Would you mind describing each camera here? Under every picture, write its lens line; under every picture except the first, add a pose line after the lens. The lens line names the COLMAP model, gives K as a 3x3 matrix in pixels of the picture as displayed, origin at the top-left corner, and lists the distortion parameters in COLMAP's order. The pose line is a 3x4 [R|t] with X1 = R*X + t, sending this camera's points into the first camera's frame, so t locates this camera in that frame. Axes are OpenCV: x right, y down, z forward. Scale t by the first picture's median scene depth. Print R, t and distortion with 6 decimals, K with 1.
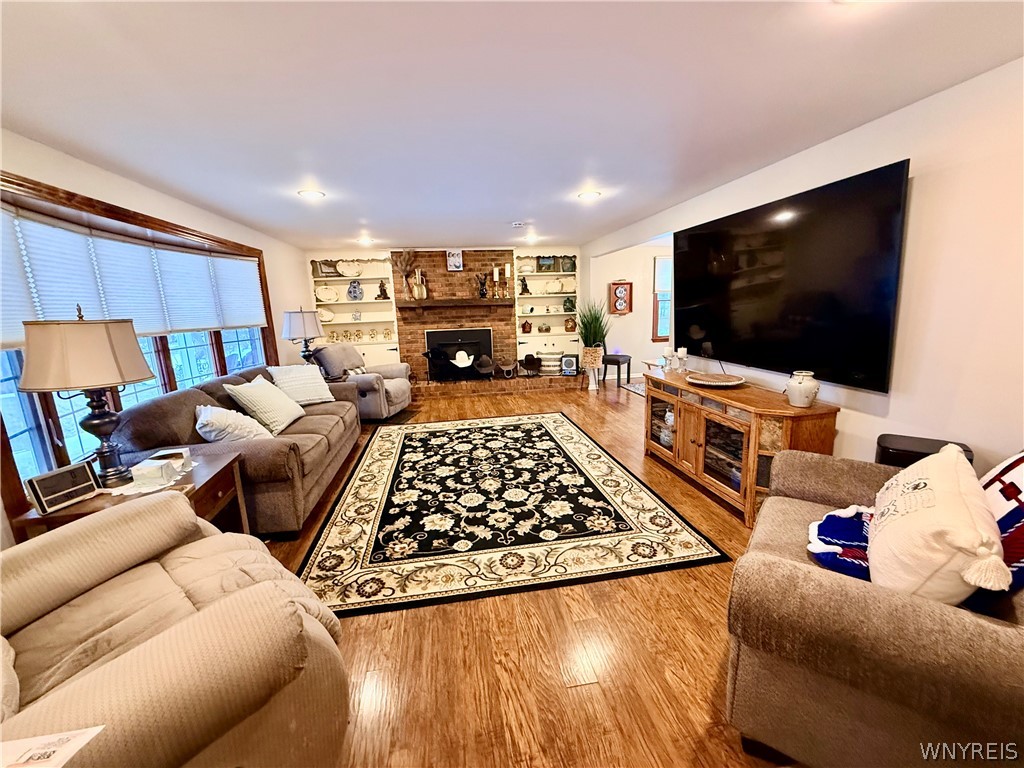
lens RADIAL K [[406.8, 0, 507.3], [0, 406.8, 385.4], [0, 0, 1]] dist [-0.000921, -0.000180]
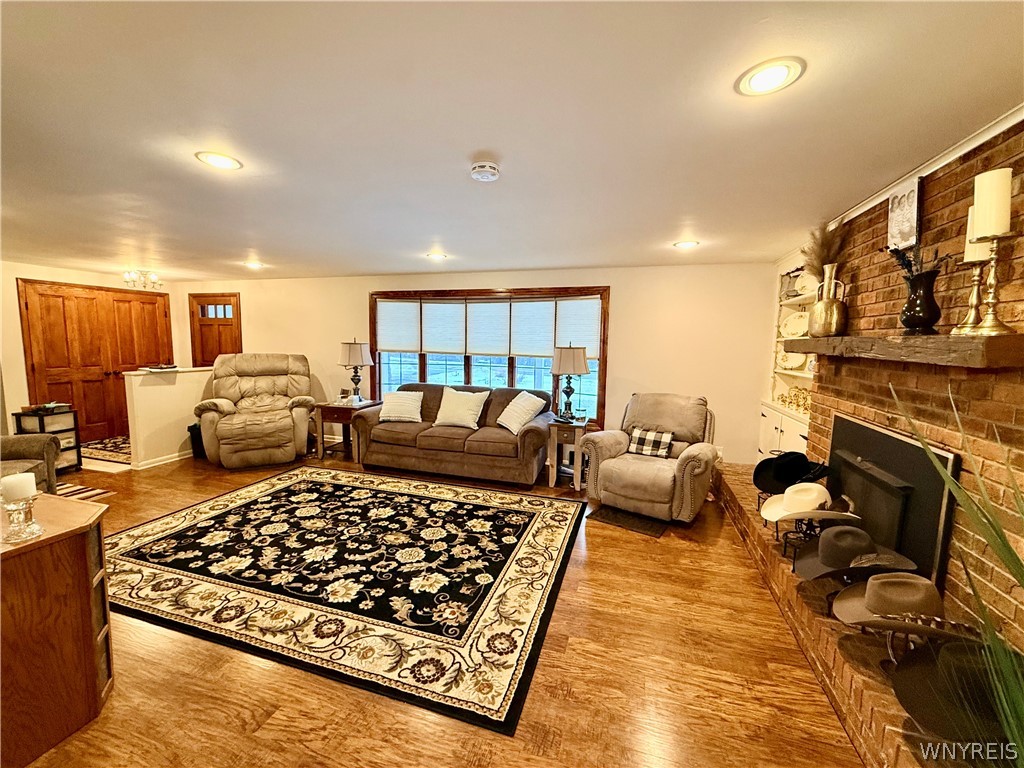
lens RADIAL K [[406.8, 0, 510.1], [0, 406.8, 380.7], [0, 0, 1]] dist [-0.000921, -0.000180]
pose [[-0.439374, 0.112965, -0.891173, 0.562688], [-0.178369, 0.961337, 0.209800, -0.363405], [0.880417, 0.251139, -0.402237, 1.646959]]
